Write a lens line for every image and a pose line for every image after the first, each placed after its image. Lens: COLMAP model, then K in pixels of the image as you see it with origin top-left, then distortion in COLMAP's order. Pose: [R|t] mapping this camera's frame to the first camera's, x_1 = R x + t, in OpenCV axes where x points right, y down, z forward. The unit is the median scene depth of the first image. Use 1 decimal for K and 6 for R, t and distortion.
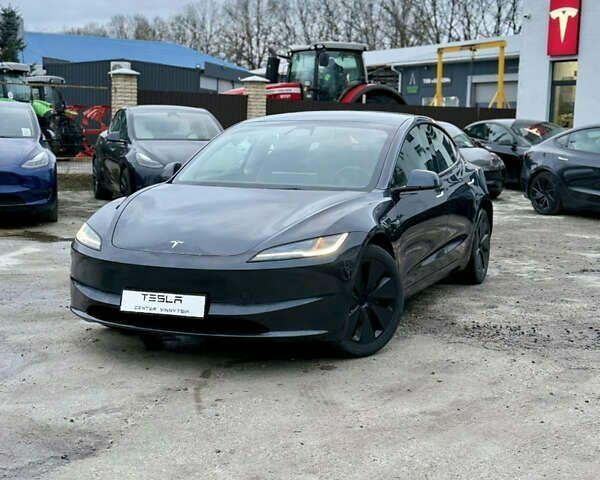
lens RADIAL K [[914.1, 0, 314.0], [0, 914.1, 238.6], [0, 0, 1]] dist [0.119753, 0.000000]
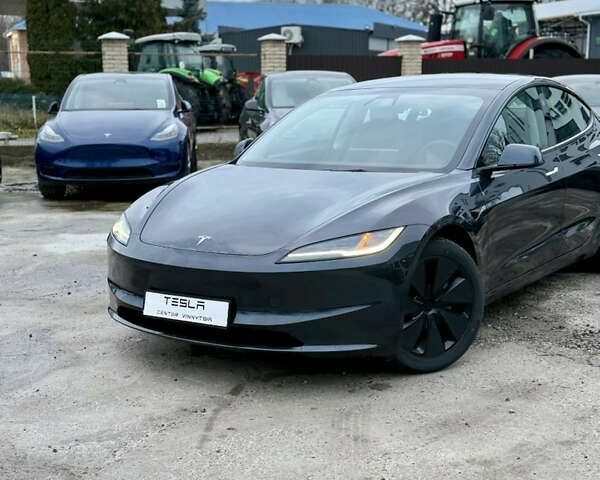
lens RADIAL K [[914.1, 0, 305.8], [0, 914.1, 243.9], [0, 0, 1]] dist [0.119753, 0.000000]
pose [[0.979799, 0.005649, -0.199905, 0.110347], [0.003754, 0.998905, 0.046627, -0.028177], [0.199949, -0.046435, 0.978705, 0.161594]]
